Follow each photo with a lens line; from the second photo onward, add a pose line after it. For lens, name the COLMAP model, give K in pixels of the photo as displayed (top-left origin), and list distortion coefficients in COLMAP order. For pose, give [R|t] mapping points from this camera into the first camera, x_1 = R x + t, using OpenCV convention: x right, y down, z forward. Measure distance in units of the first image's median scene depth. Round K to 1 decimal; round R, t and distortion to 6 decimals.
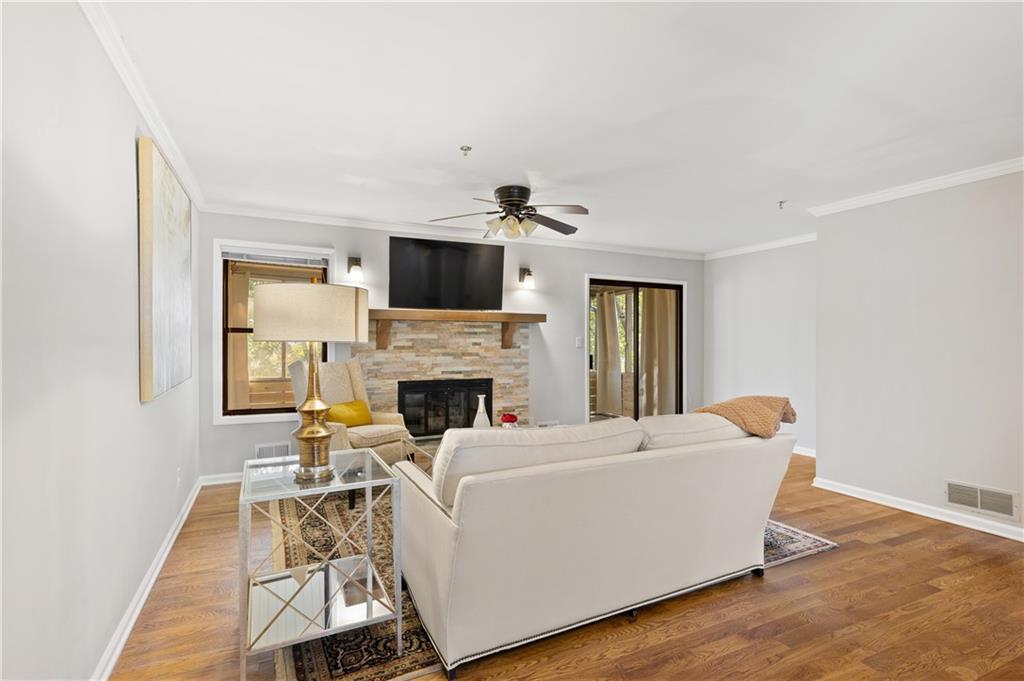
lens RADIAL K [[491.3, 0, 517.2], [0, 491.3, 344.6], [0, 0, 1]] dist [-0.003183, 0.000640]
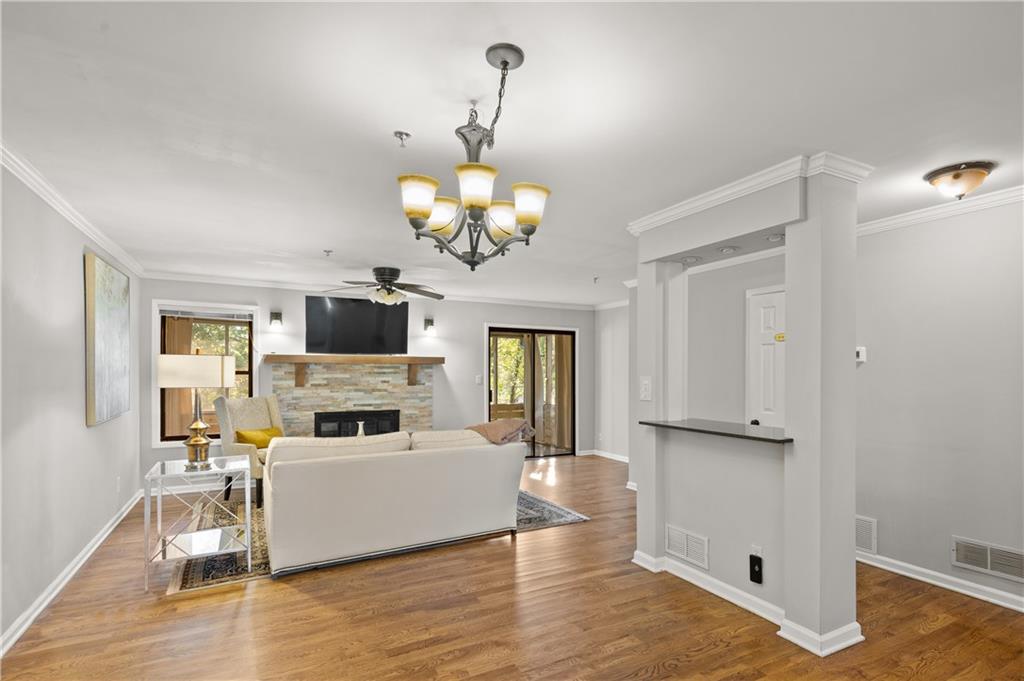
lens RADIAL K [[512.7, 0, 560.8], [0, 512.7, 373.7], [0, 0, 1]] dist [0.000810, -0.001174]
pose [[0.996649, -0.001293, 0.081791, 0.264849], [0.001670, 0.999988, -0.004542, -0.015907], [-0.081785, 0.004664, 0.996639, -0.329010]]
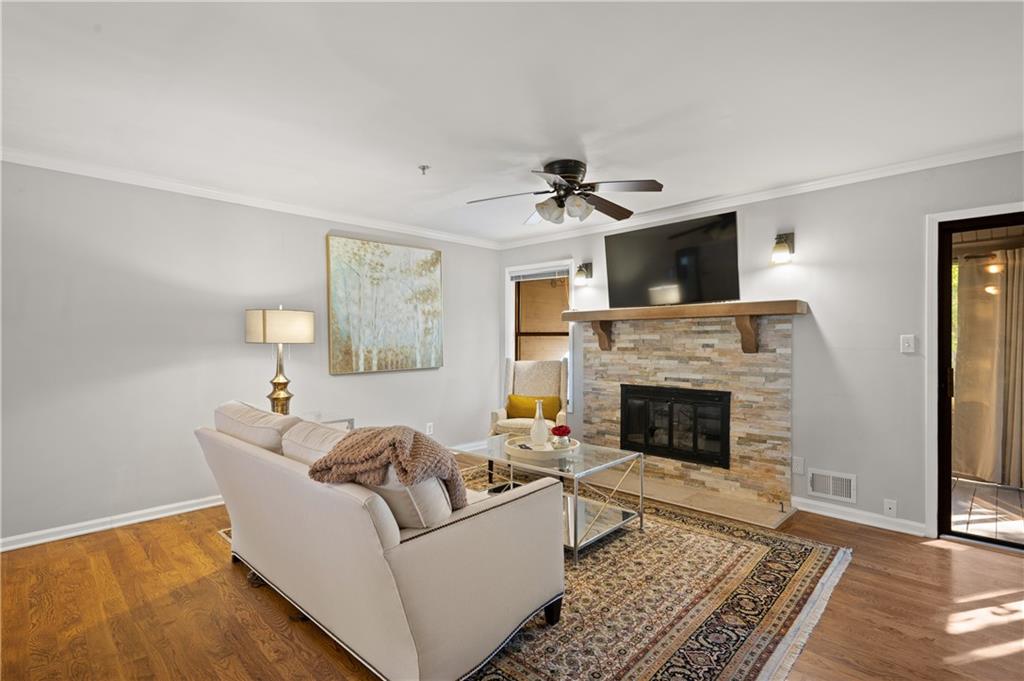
lens RADIAL K [[491.3, 0, 519.4], [0, 491.3, 341.6], [0, 0, 1]] dist [-0.003183, 0.000640]
pose [[0.342277, -0.003713, -0.939592, 0.584379], [-0.007246, 0.999952, -0.006591, -0.000618], [0.939571, 0.009065, 0.342234, 0.479236]]
